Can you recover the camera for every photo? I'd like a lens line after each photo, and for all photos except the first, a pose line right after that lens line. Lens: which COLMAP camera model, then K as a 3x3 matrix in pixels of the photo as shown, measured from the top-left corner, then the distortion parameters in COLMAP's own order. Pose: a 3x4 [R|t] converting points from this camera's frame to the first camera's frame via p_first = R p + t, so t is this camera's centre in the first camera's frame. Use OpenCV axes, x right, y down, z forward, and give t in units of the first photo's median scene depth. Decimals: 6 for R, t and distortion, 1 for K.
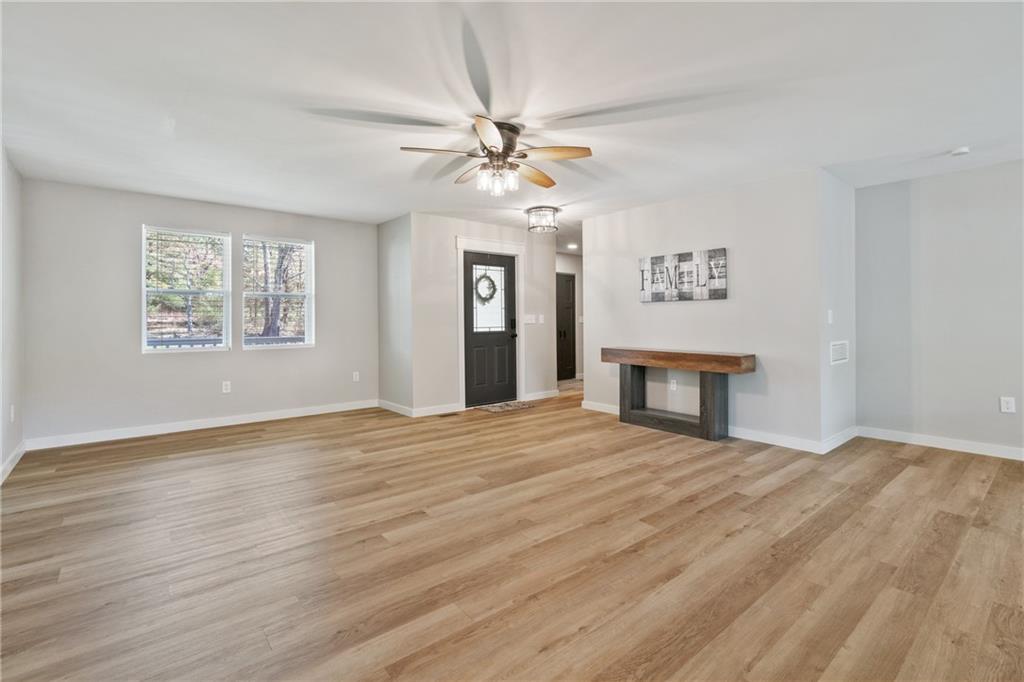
lens RADIAL K [[462.8, 0, 512.6], [0, 462.8, 331.5], [0, 0, 1]] dist [-0.011437, 0.000346]
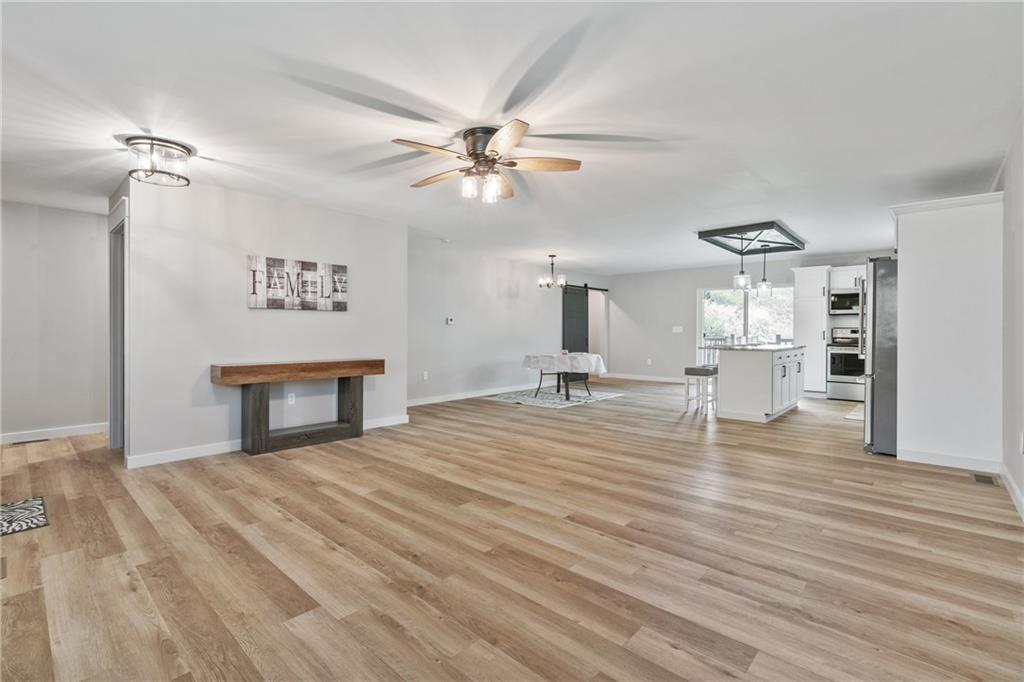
lens RADIAL K [[462.8, 0, 511.5], [0, 462.8, 337.0], [0, 0, 1]] dist [-0.011437, 0.000346]
pose [[-0.136353, -0.008997, 0.990619, -0.682686], [0.022197, 0.999680, 0.012135, -0.011904], [-0.990412, 0.023643, -0.136110, 0.722825]]
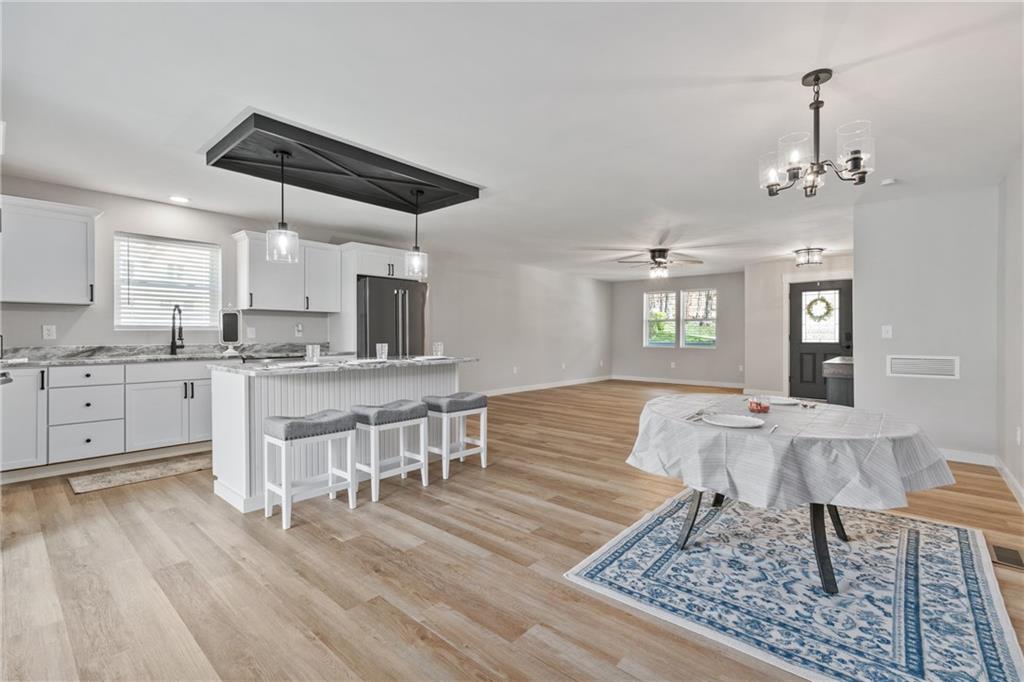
lens RADIAL K [[462.8, 0, 512.5], [0, 462.8, 336.9], [0, 0, 1]] dist [-0.011437, 0.000346]
pose [[0.154014, 0.007027, -0.988044, 1.106617], [-0.026741, 0.999638, 0.002941, 0.003701], [0.987707, 0.025968, 0.154147, -0.035183]]
